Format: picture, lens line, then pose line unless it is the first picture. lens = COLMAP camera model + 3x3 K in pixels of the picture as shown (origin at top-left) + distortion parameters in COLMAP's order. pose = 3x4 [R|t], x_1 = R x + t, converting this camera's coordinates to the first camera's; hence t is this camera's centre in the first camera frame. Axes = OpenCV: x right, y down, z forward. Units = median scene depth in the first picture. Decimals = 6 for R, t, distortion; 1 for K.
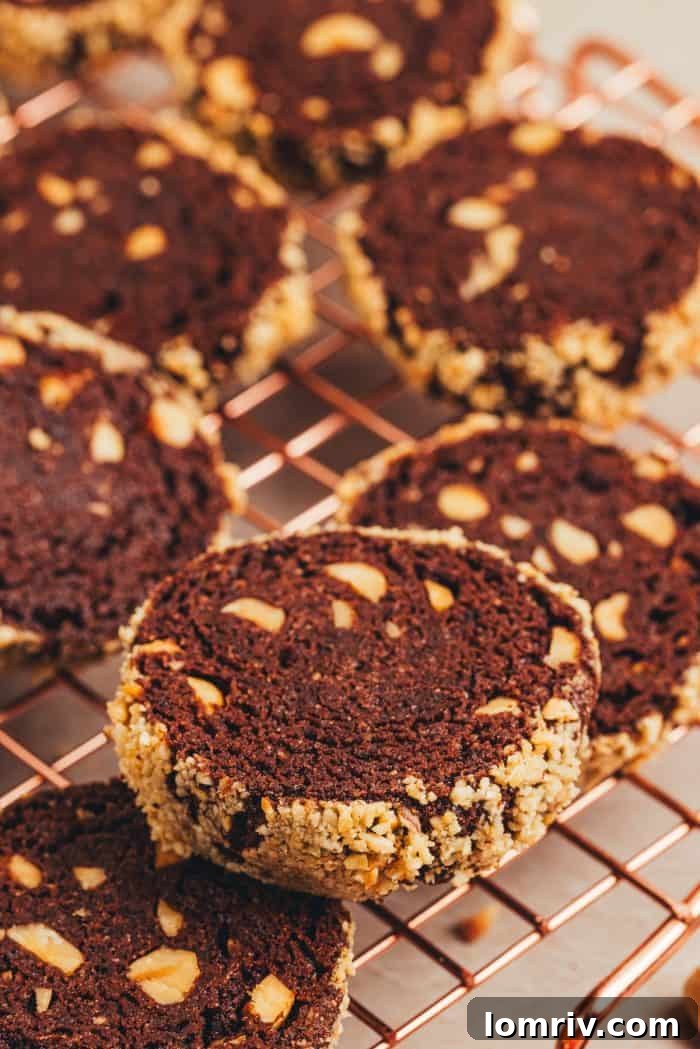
lens RADIAL K [[3929.3, 0, 350.0], [0, 3929.3, 524.5], [0, 0, 1]] dist [-0.102974, 1.443334]
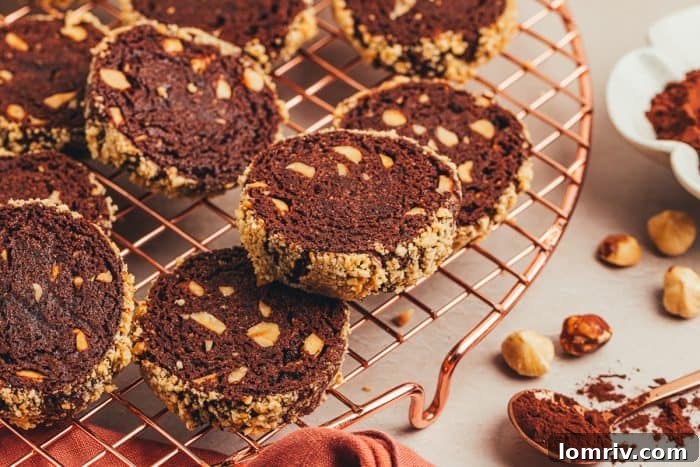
lens RADIAL K [[2622.0, 0, 350.0], [0, 2622.0, 233.5], [0, 0, 1]] dist [-0.102974, 1.443334]
pose [[0.999185, -0.002143, 0.040301, -0.054331], [0.000701, 0.999360, 0.035771, 0.006347], [-0.040352, -0.035713, 0.998547, -0.426390]]
